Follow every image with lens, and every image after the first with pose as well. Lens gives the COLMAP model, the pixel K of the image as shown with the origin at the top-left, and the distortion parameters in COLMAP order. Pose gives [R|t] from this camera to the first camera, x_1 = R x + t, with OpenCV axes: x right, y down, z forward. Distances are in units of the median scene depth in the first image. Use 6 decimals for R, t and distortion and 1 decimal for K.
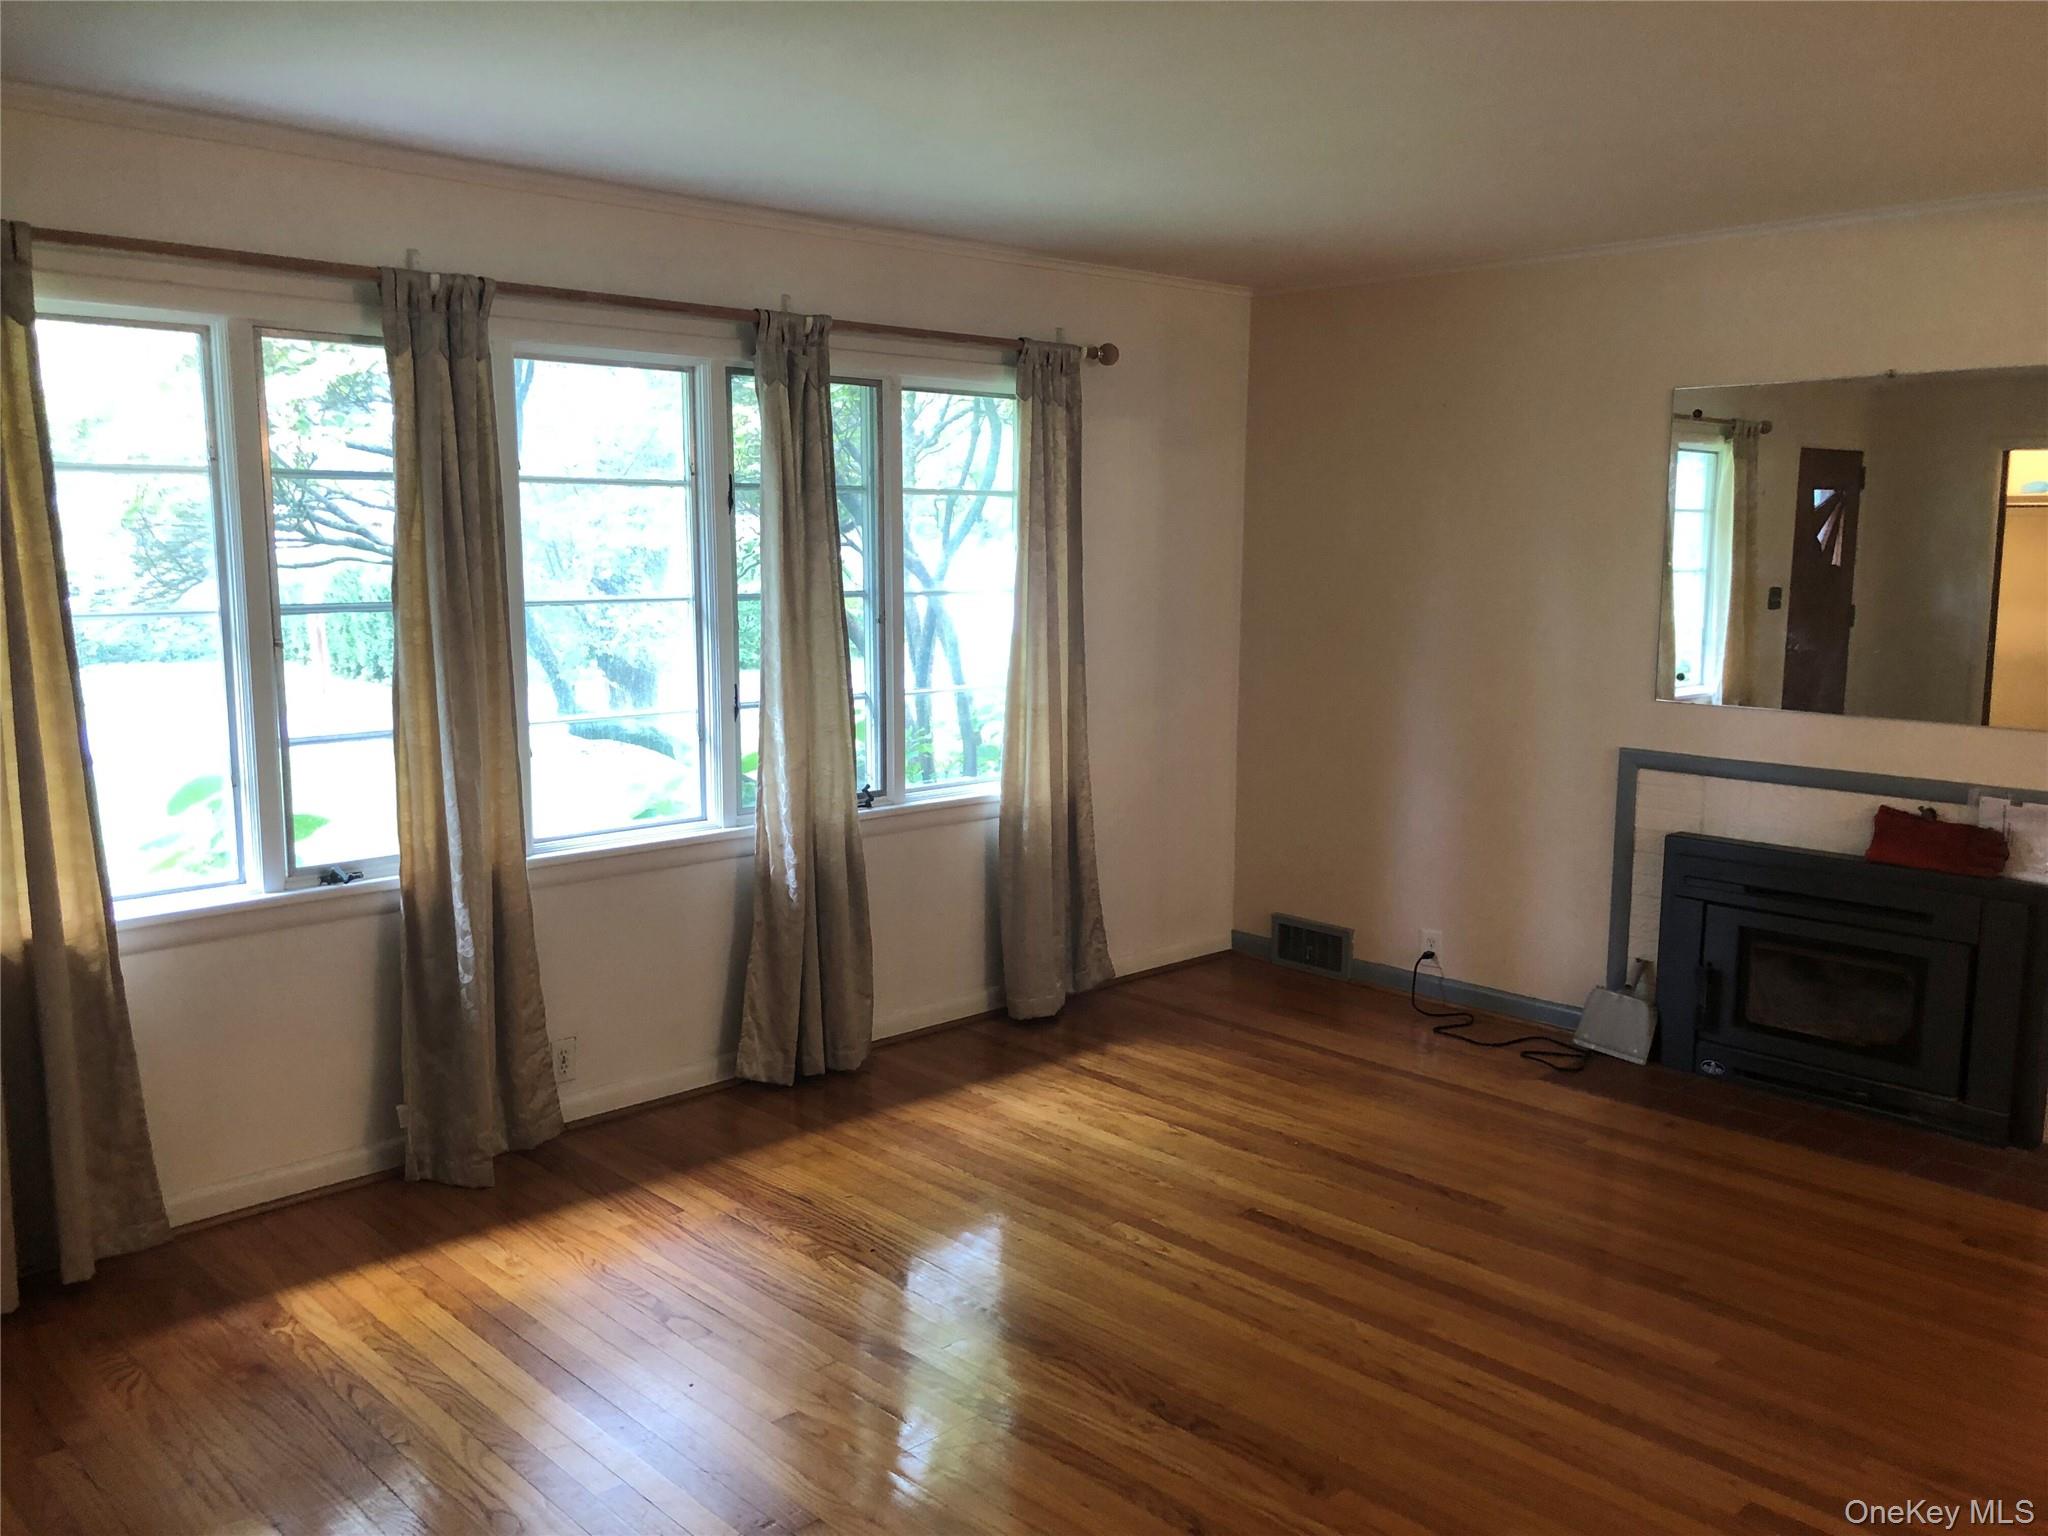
lens RADIAL K [[1697.6, 0, 1027.2], [0, 1697.6, 773.7], [0, 0, 1]] dist [0.065819, -0.000701]
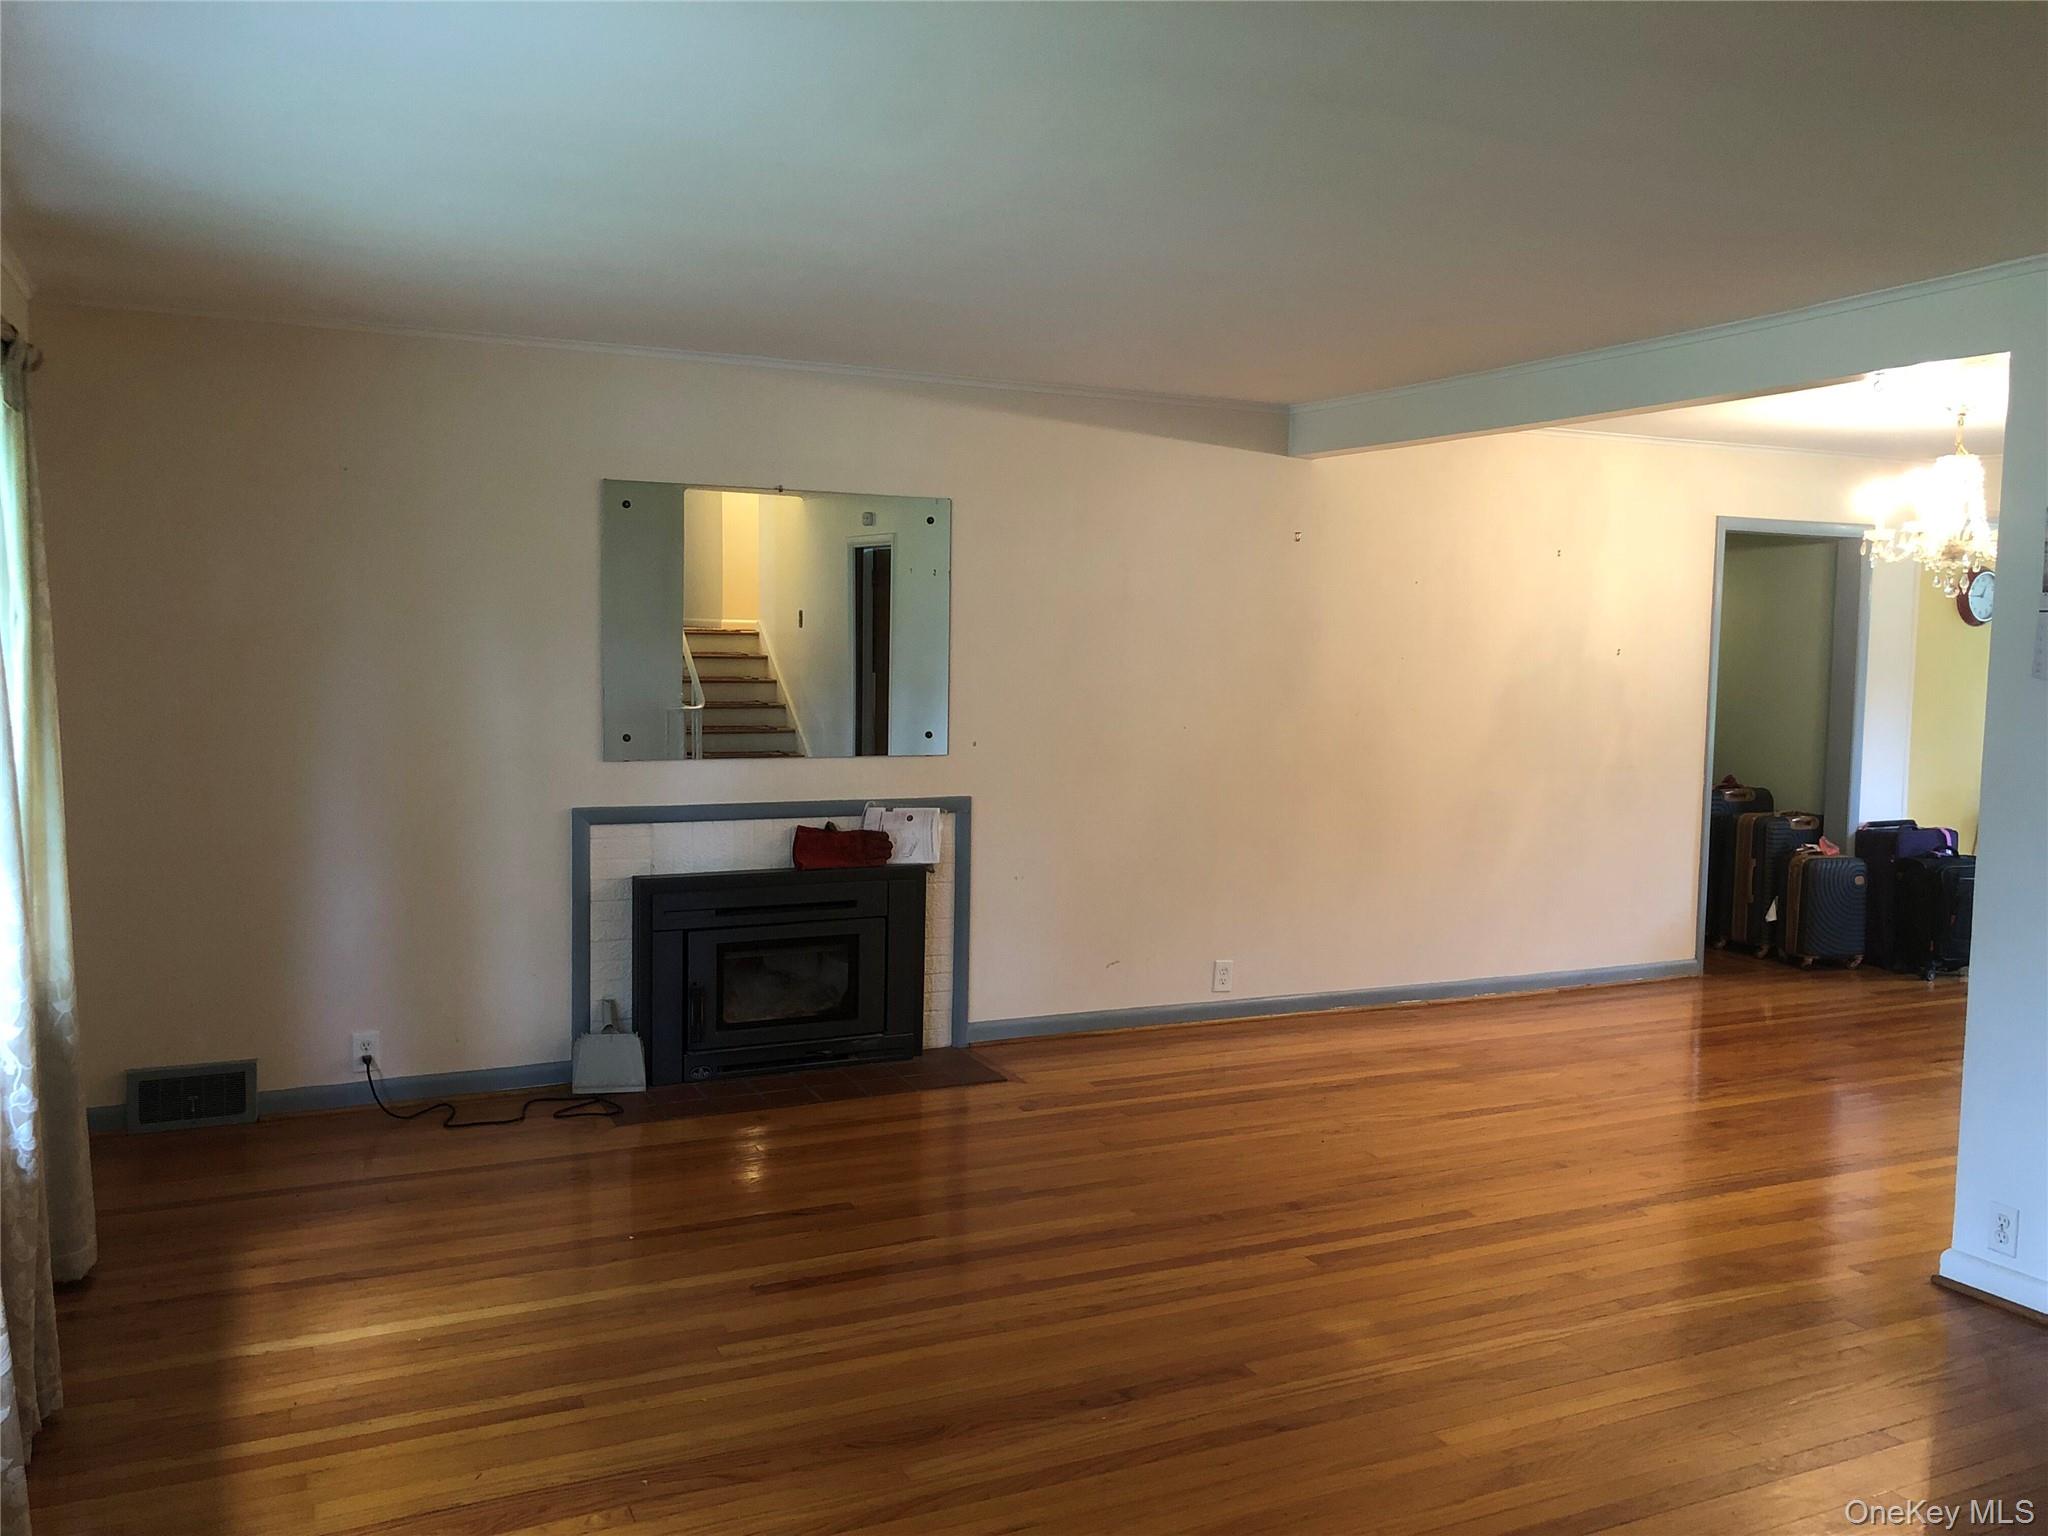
lens RADIAL K [[1697.6, 0, 1026.2], [0, 1697.6, 765.9], [0, 0, 1]] dist [0.065819, -0.000701]
pose [[0.320809, -0.081798, 0.943605, -0.617659], [0.119713, 0.991776, 0.045274, -0.060759], [-0.939548, 0.098437, 0.327962, 0.415391]]
